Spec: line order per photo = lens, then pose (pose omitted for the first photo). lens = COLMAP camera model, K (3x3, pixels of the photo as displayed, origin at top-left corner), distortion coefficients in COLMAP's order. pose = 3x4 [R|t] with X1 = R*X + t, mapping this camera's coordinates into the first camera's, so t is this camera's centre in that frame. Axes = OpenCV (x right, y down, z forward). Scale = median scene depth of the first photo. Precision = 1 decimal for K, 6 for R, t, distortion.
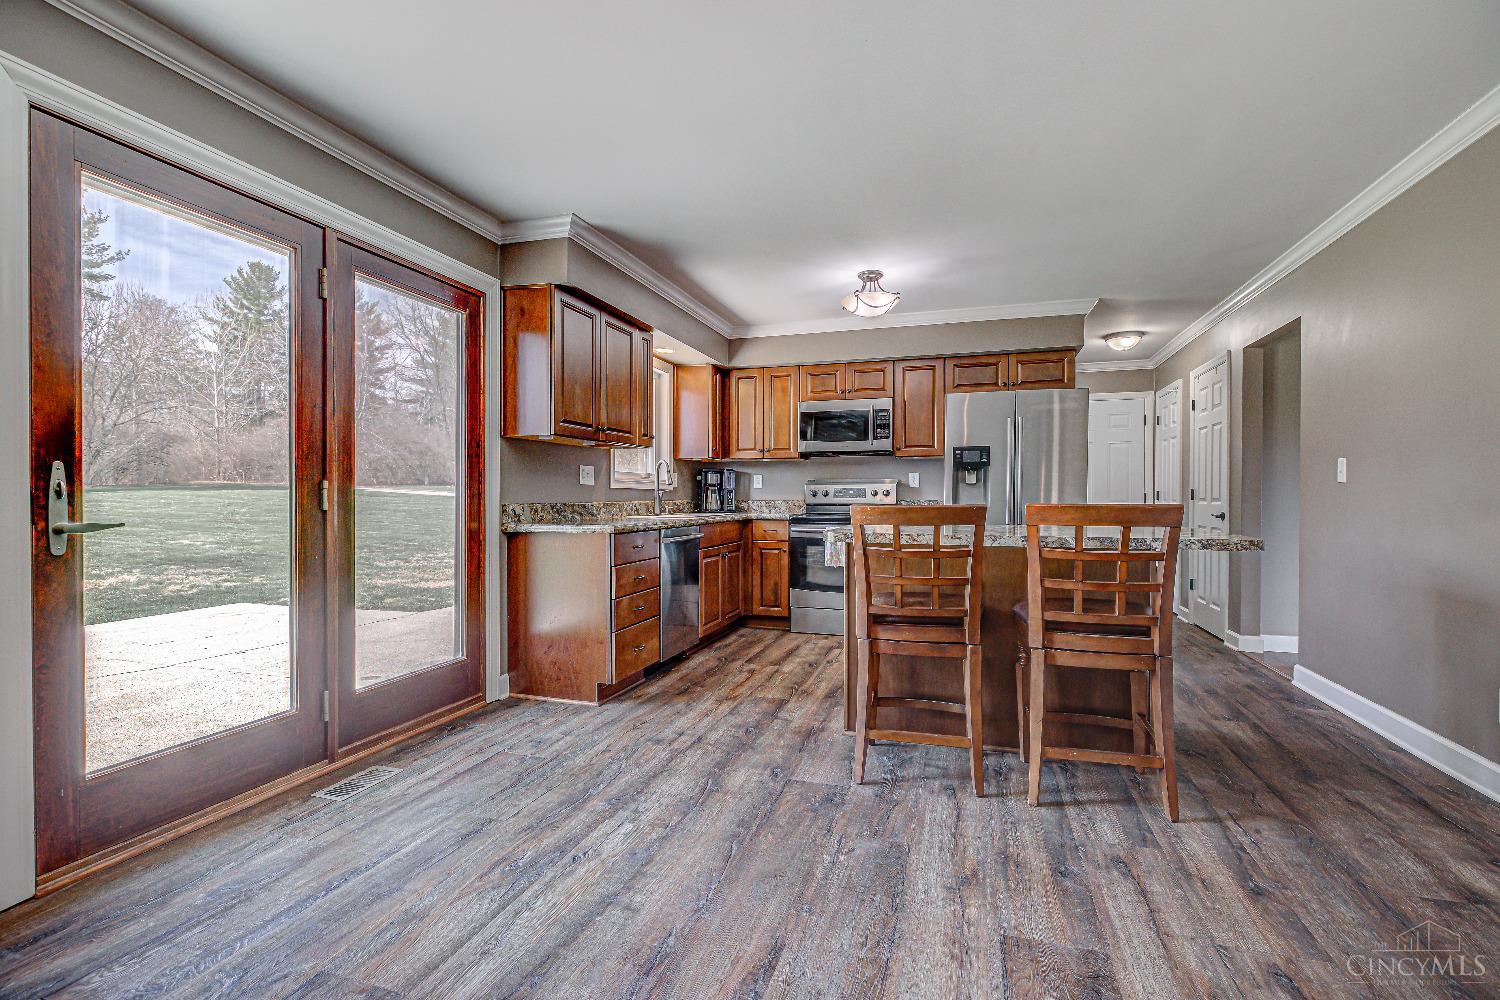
lens RADIAL K [[674.5, 0, 750.0], [0, 674.5, 500.0], [0, 0, 1]] dist [0.000249, 0.000026]
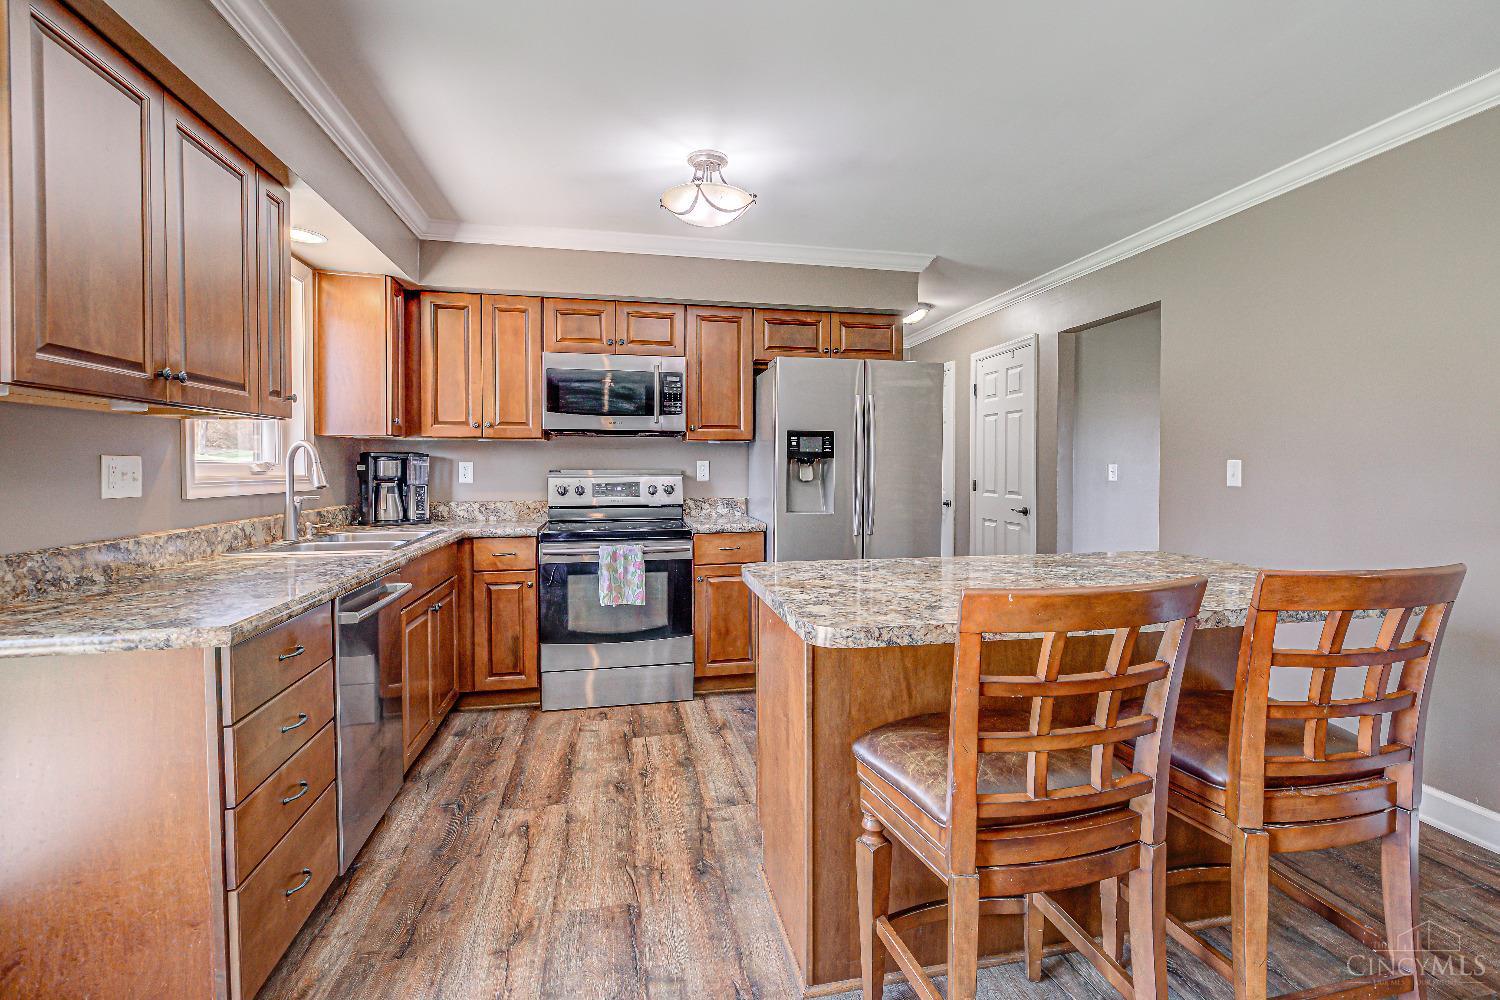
lens RADIAL K [[690.0, 0, 753.6], [0, 690.0, 479.3], [0, 0, 1]] dist [-0.002054, -0.000209]
pose [[0.863928, -0.012295, 0.503466, -0.093010], [0.004286, 0.999845, 0.017062, -0.034926], [-0.503598, -0.012582, 0.863847, 0.334592]]
